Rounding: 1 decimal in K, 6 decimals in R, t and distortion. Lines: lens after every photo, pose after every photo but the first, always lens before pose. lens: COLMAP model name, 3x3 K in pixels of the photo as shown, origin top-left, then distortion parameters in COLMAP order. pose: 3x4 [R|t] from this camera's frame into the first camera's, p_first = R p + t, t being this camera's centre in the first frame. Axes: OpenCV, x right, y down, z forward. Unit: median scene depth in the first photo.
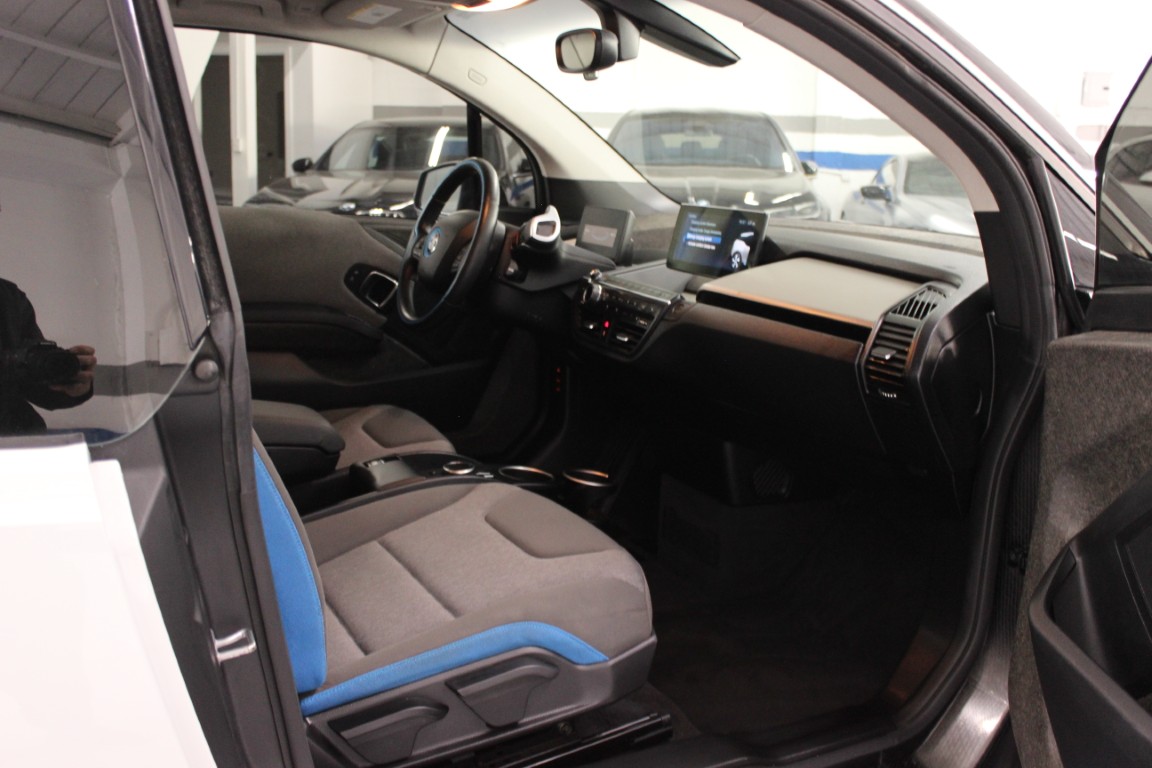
lens RADIAL K [[1081.4, 0, 576.0], [0, 1081.4, 384.0], [0, 0, 1]] dist [-0.162960, 0.190389]
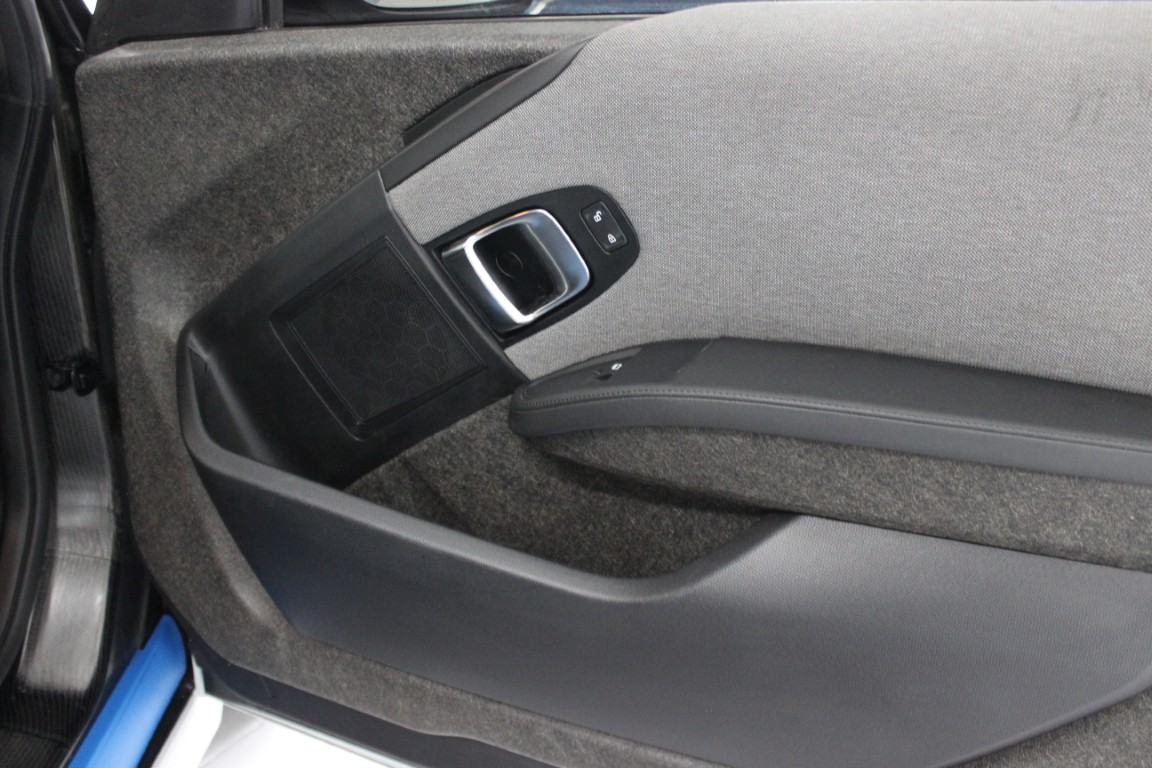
lens RADIAL K [[1081.4, 0, 576.0], [0, 1081.4, 384.0], [0, 0, 1]] dist [-0.162960, 0.190389]
pose [[0.452955, -0.343285, 0.822792, -0.025181], [0.127069, 0.938332, 0.321539, -0.021538], [-0.882431, -0.041092, 0.468643, 0.357967]]
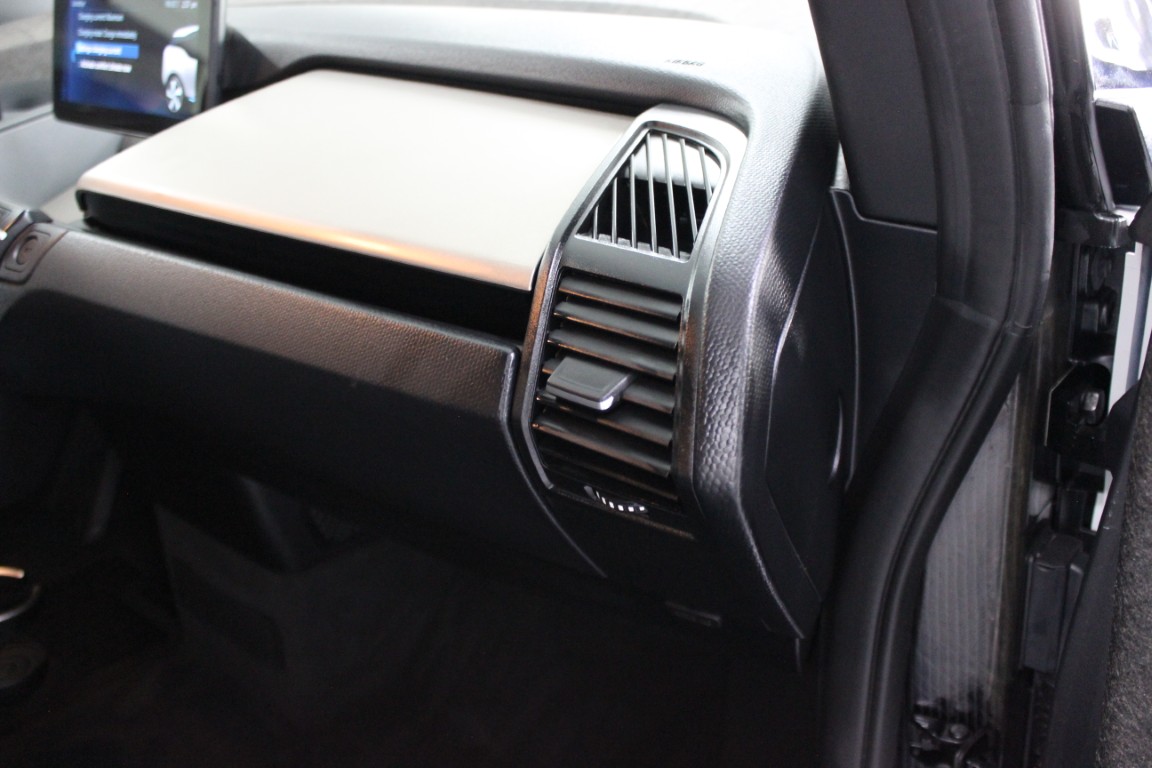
lens RADIAL K [[1081.4, 0, 576.0], [0, 1081.4, 384.0], [0, 0, 1]] dist [-0.162960, 0.190389]
pose [[0.917759, -0.220966, 0.329988, 0.182546], [0.149508, 0.962024, 0.228378, -0.102612], [-0.367920, -0.160260, 0.915943, 0.718762]]
